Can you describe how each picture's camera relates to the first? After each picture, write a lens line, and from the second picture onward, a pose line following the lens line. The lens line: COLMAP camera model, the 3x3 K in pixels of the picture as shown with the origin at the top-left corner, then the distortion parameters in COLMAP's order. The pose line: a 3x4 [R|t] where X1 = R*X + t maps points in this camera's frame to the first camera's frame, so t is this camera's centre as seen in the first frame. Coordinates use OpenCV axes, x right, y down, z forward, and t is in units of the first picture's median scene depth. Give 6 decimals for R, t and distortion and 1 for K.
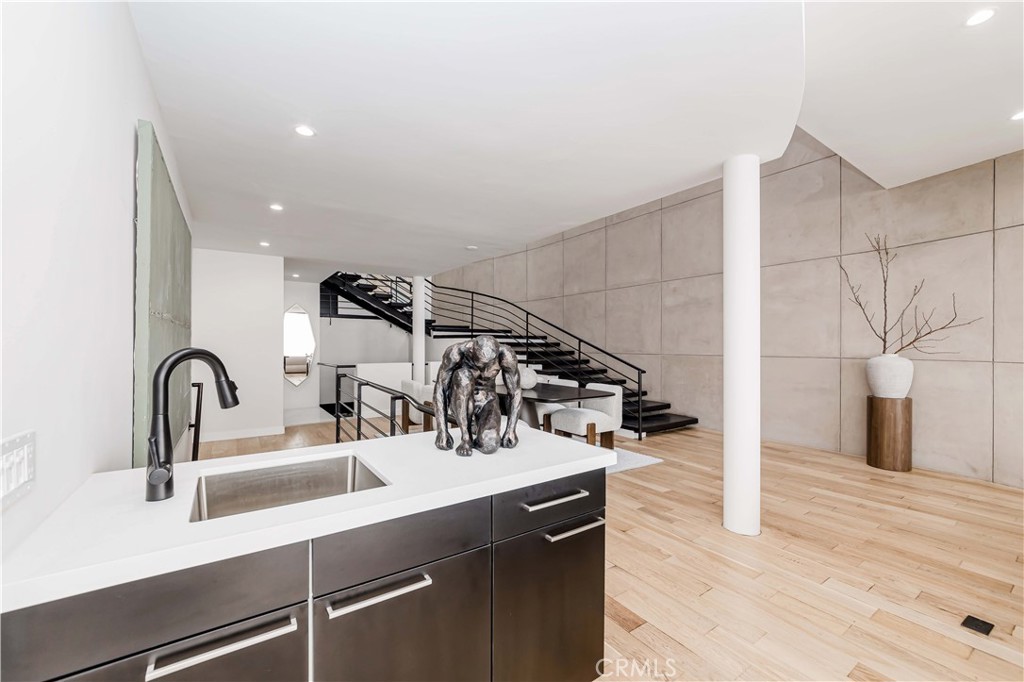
lens RADIAL K [[410.2, 0, 512.0], [0, 410.2, 341.0], [0, 0, 1]] dist [-0.000345, -0.000052]
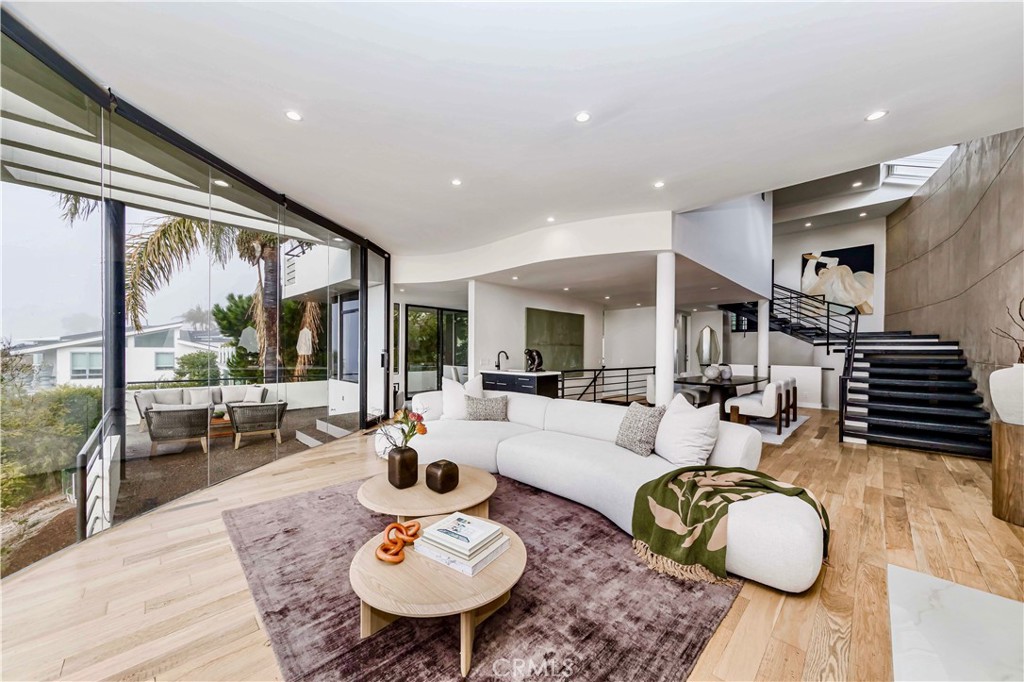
lens RADIAL K [[367.0, 0, 512.4], [0, 367.0, 351.0], [0, 0, 1]] dist [-0.000096, -0.000012]
pose [[0.191060, 0.001369, -0.981577, 0.960558], [0.004542, 0.999987, 0.002278, 0.000840], [0.981568, -0.004894, 0.191051, -0.009698]]
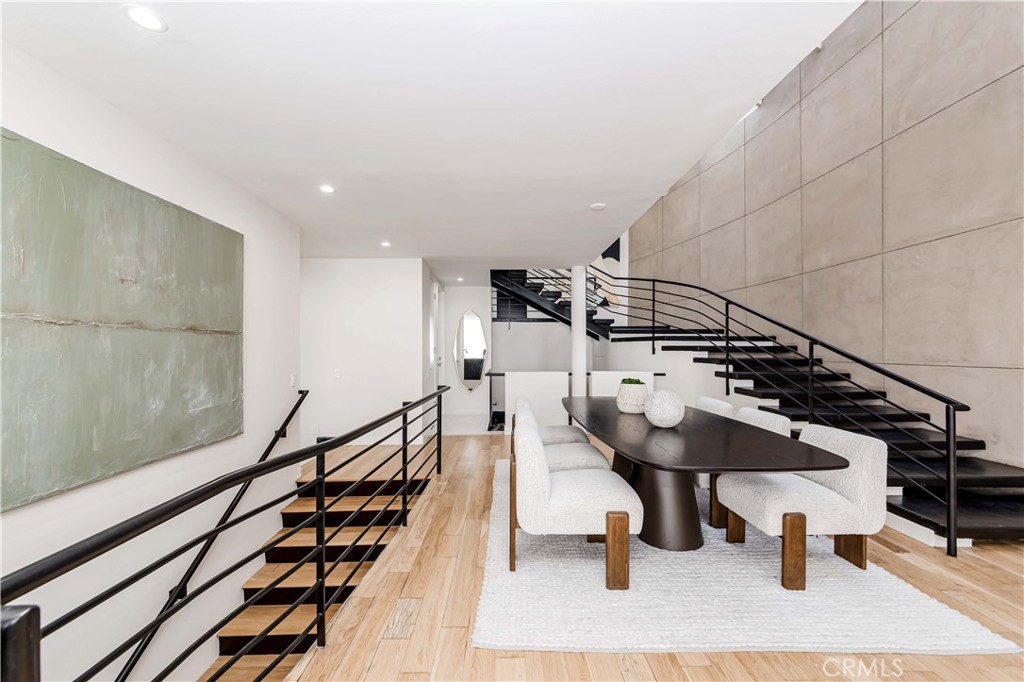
lens RADIAL K [[412.9, 0, 512.7], [0, 412.9, 349.6], [0, 0, 1]] dist [-0.001328, -0.000138]
pose [[0.843504, -0.004188, -0.537107, 0.127305], [0.009272, 0.999934, 0.006764, 0.001850], [0.537044, -0.010686, 0.843487, 0.300779]]
